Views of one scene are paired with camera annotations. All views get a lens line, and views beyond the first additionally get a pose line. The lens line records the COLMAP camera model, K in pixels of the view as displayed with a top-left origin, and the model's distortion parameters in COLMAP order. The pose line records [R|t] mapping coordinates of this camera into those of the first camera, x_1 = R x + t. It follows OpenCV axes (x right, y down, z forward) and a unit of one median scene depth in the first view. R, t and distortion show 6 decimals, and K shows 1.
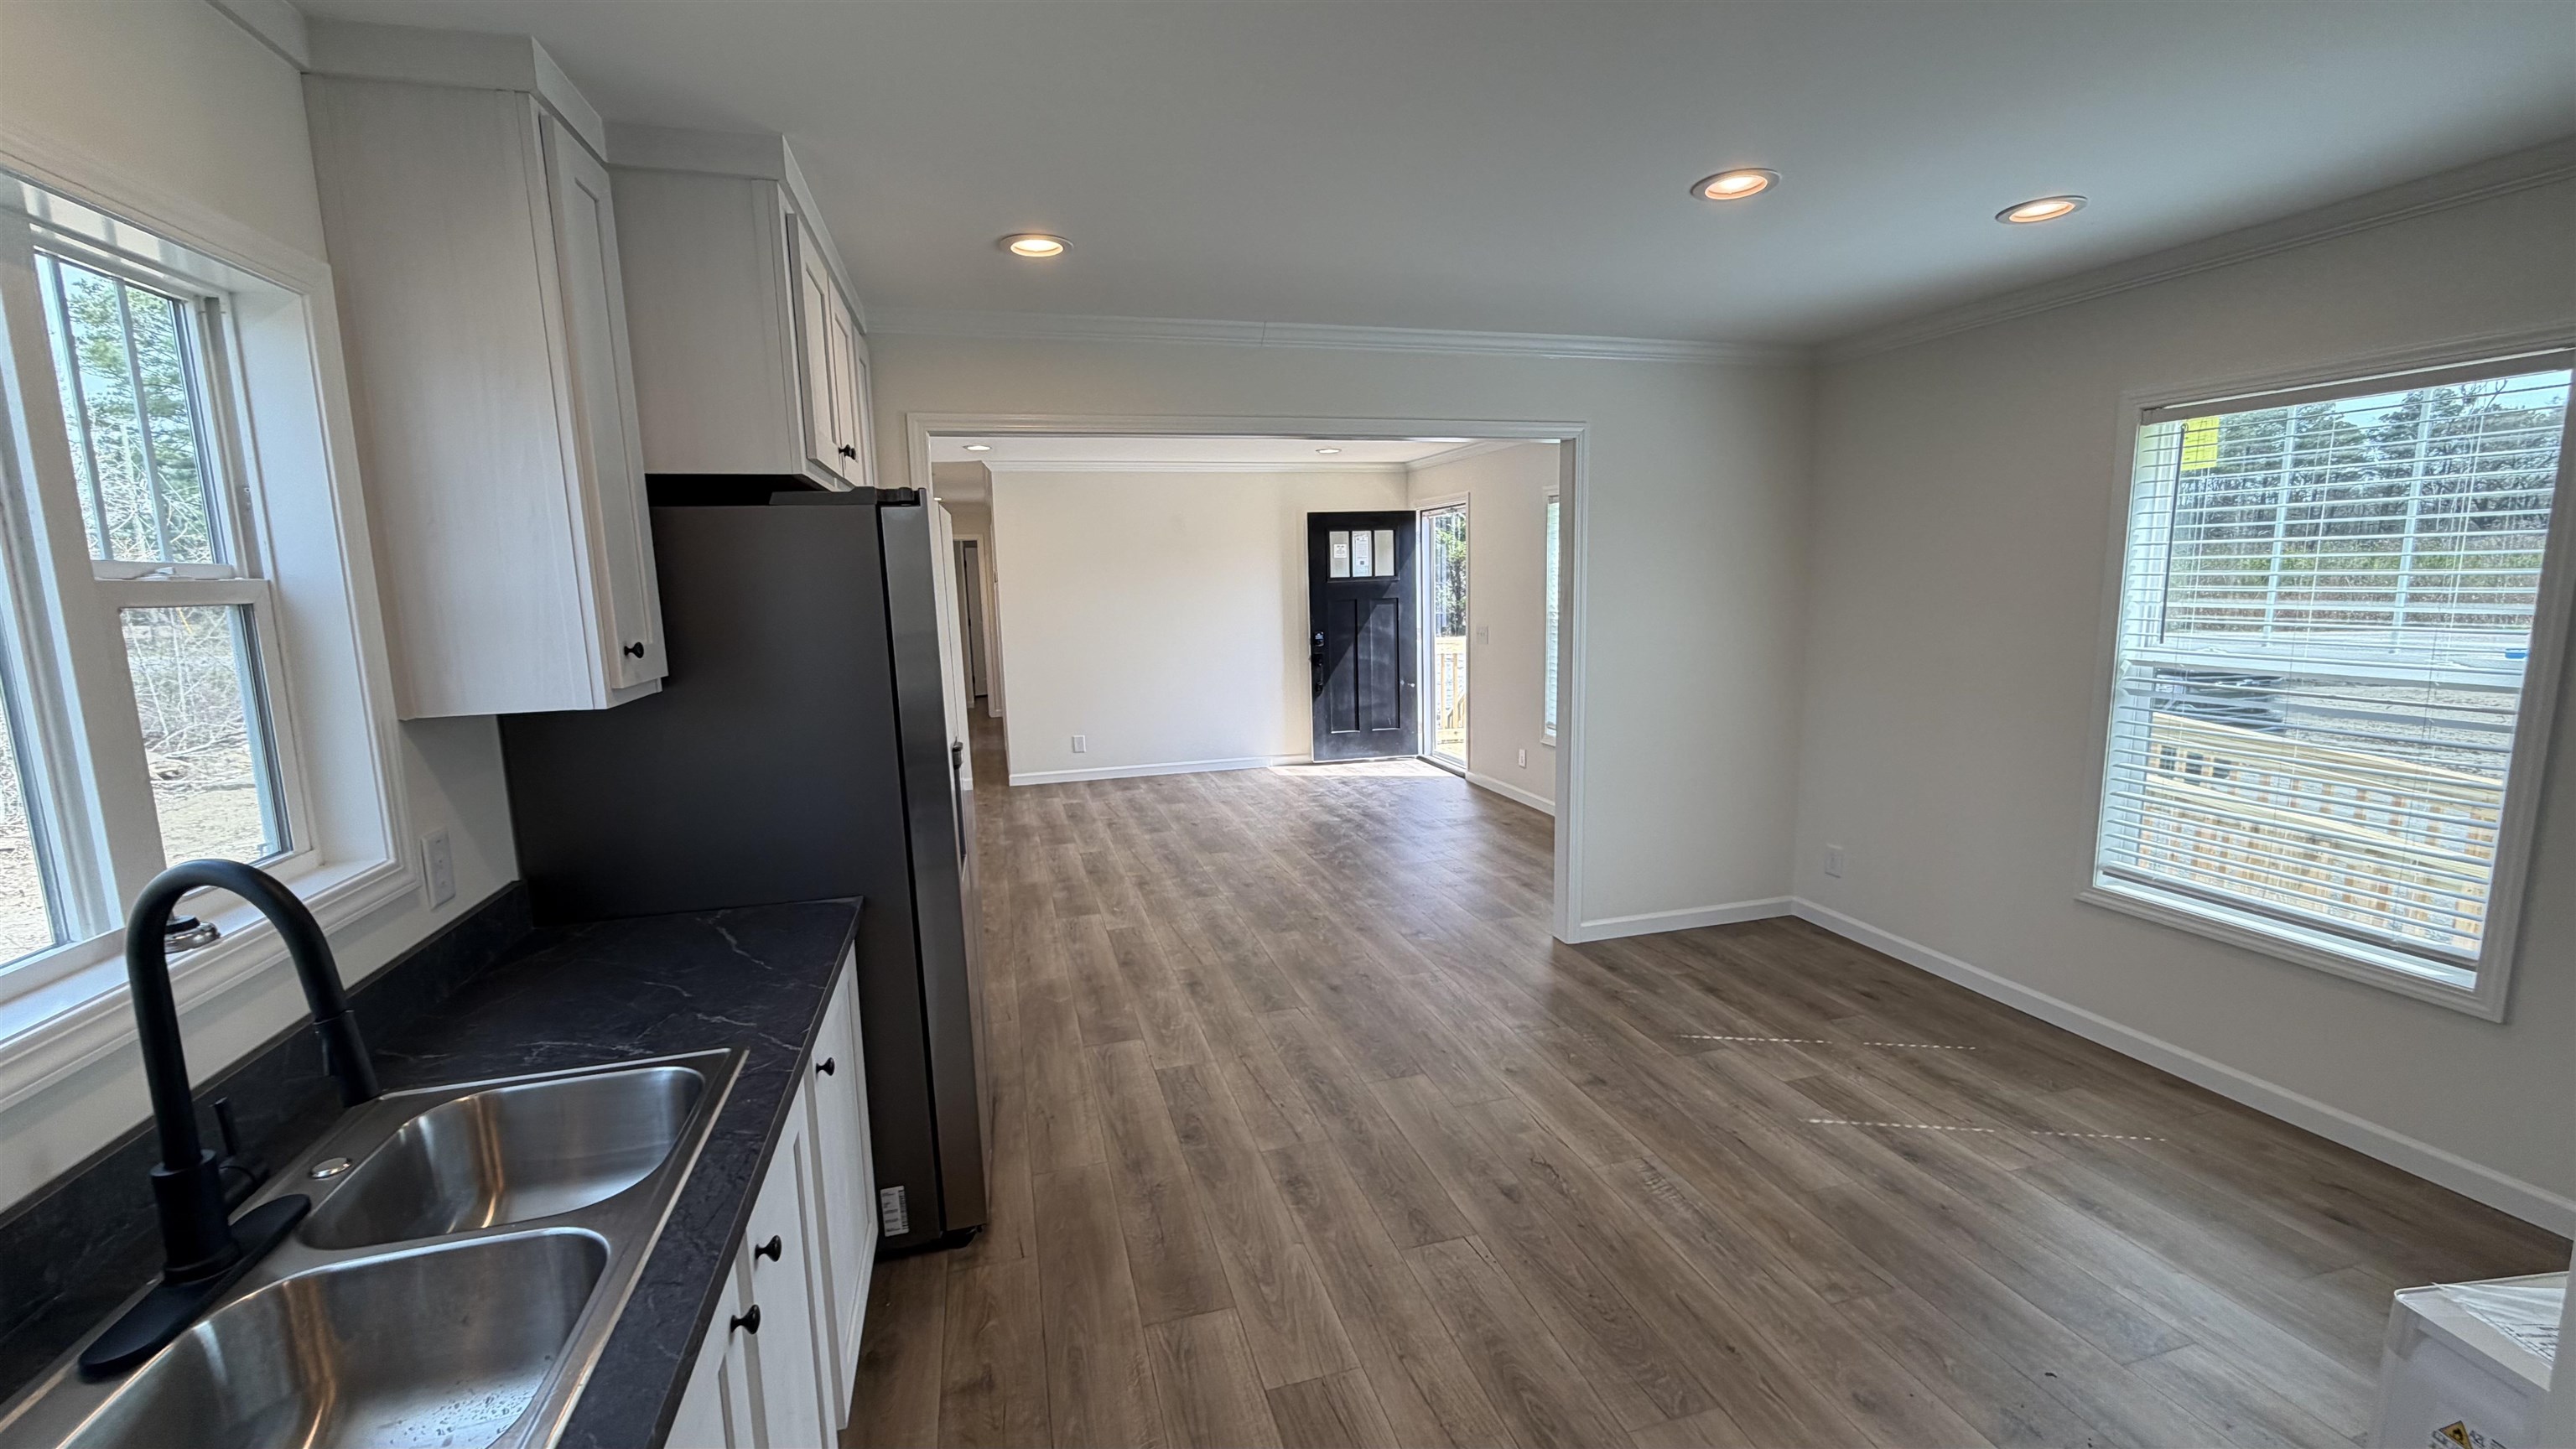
lens RADIAL K [[1021.3, 0, 1289.5], [0, 1021.3, 731.0], [0, 0, 1]] dist [0.001845, 0.000899]
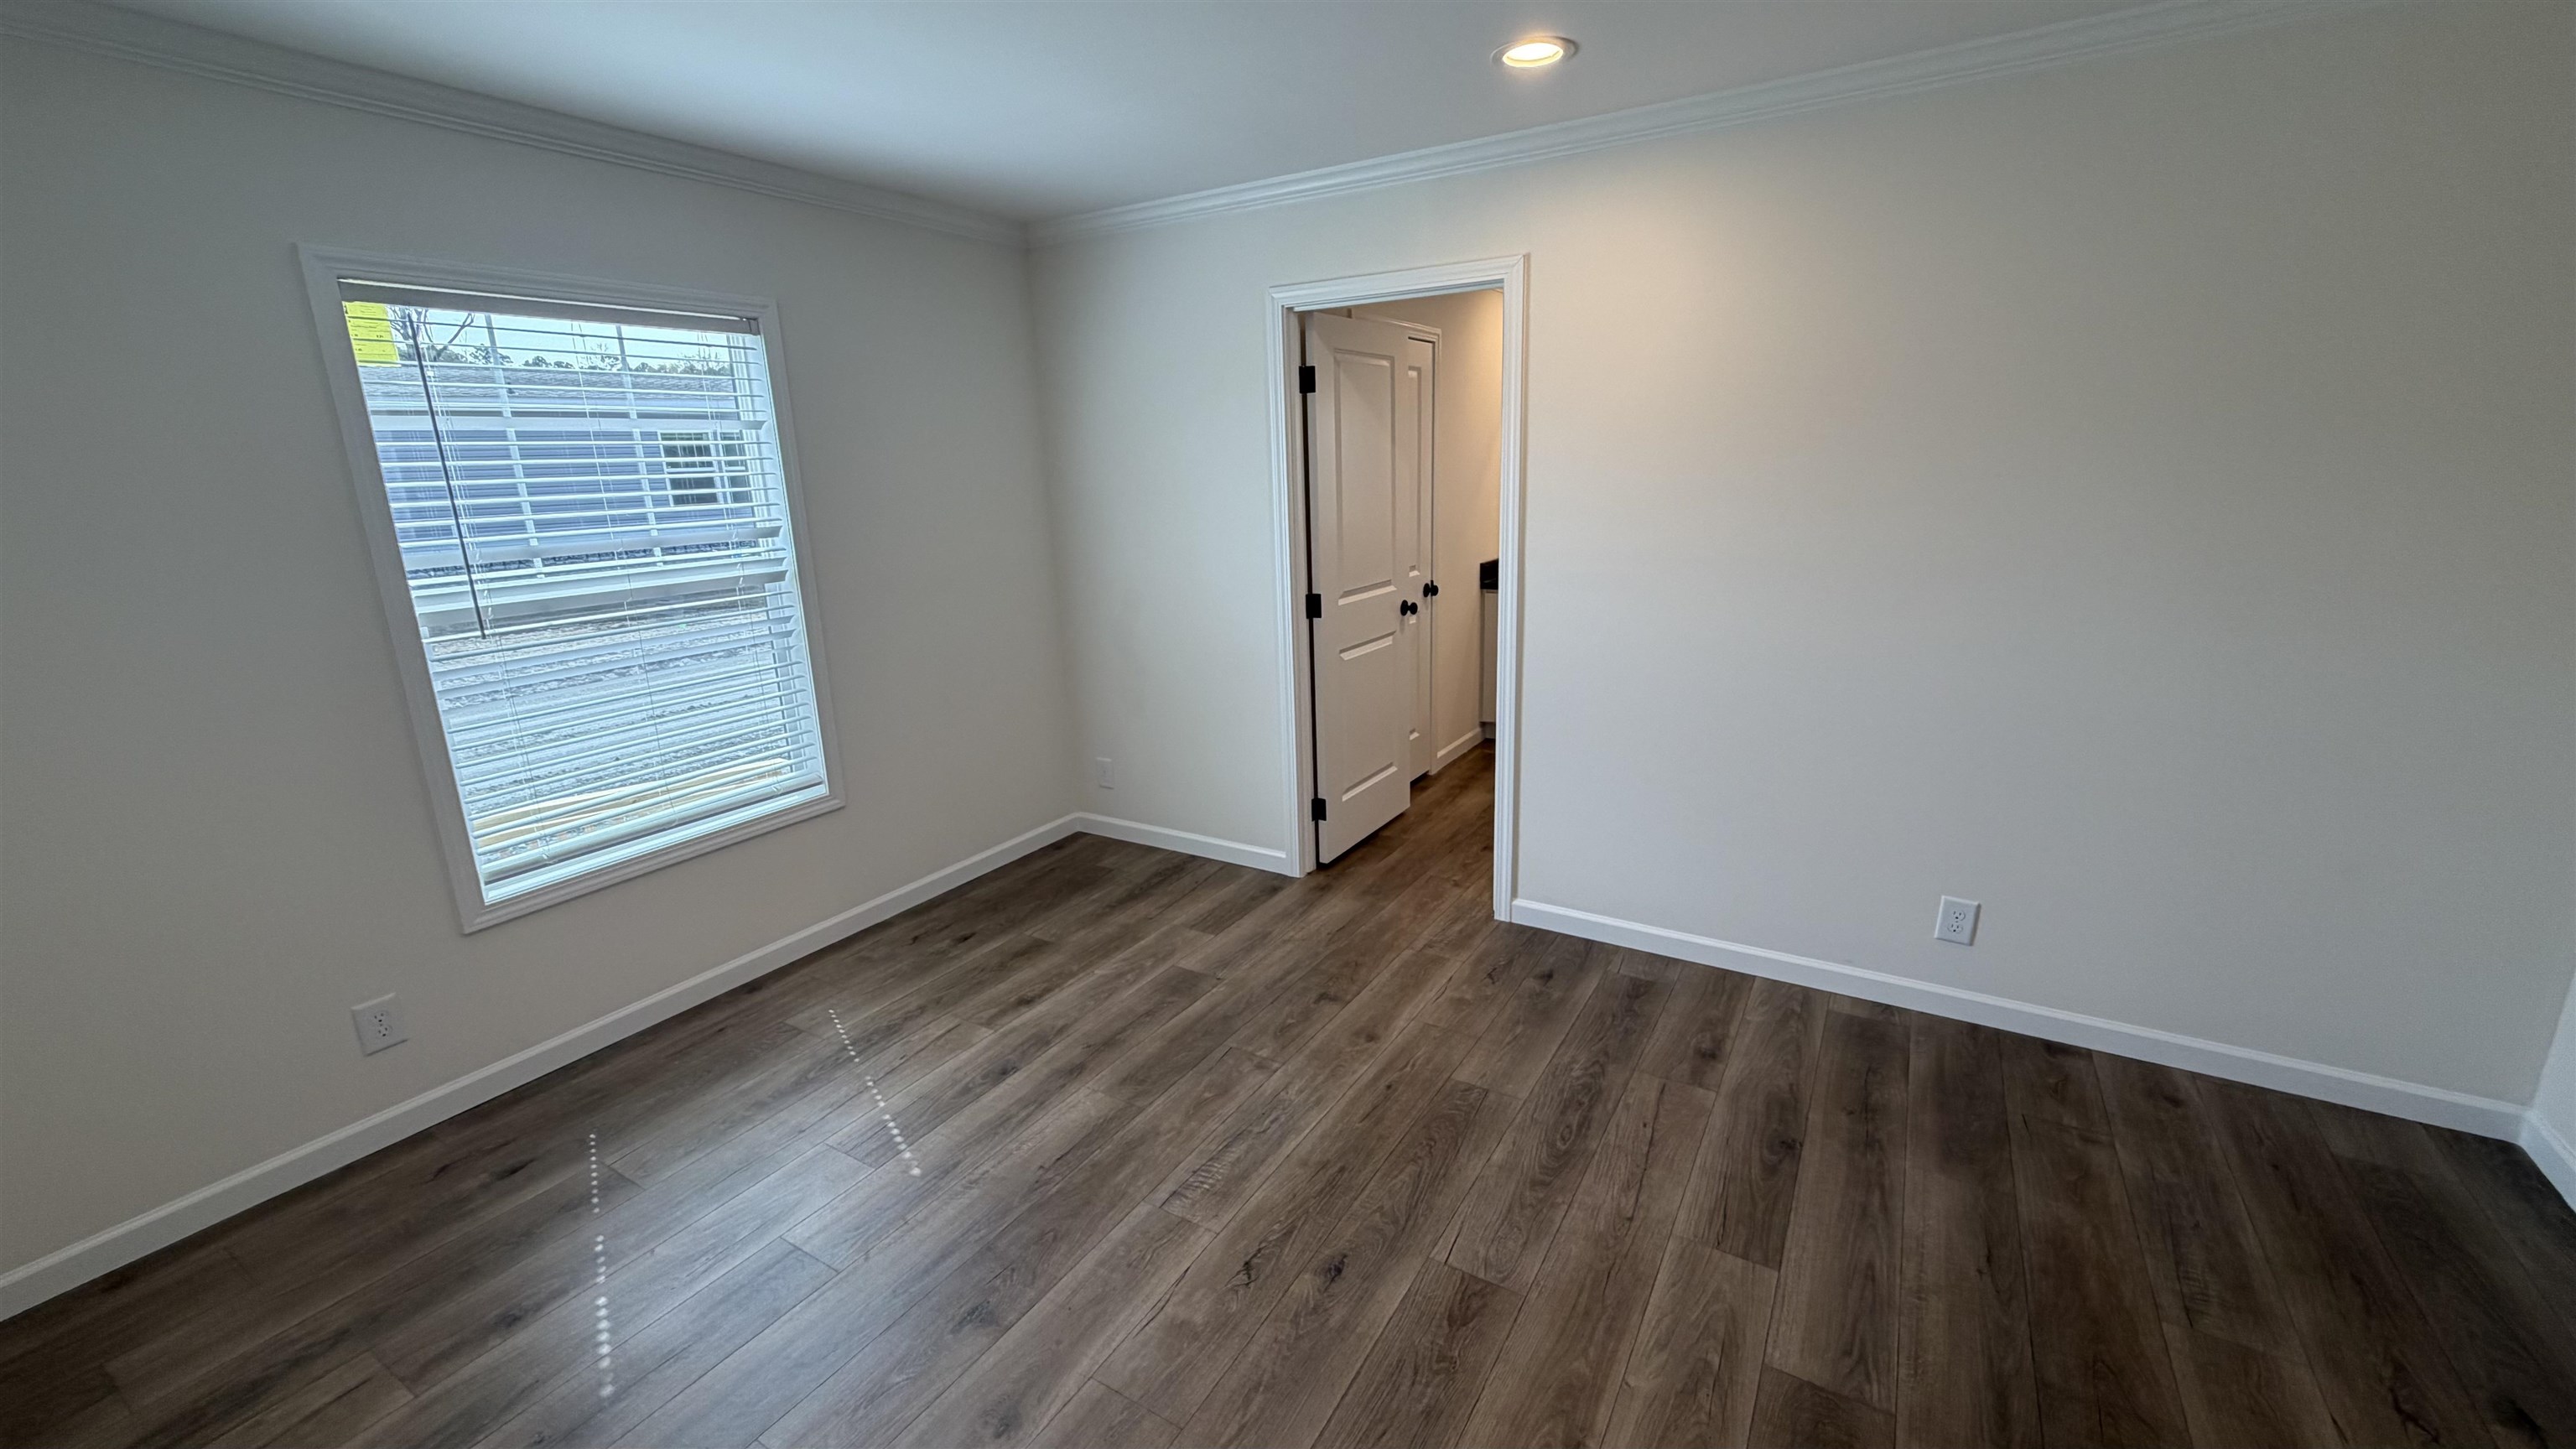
lens RADIAL K [[1021.3, 0, 1290.2], [0, 1021.3, 746.2], [0, 0, 1]] dist [0.001845, 0.000899]
pose [[-0.676657, -0.157919, 0.719164, -0.259914], [0.155455, 0.924071, 0.349180, -0.193547], [-0.719701, 0.348073, -0.600730, 1.359600]]
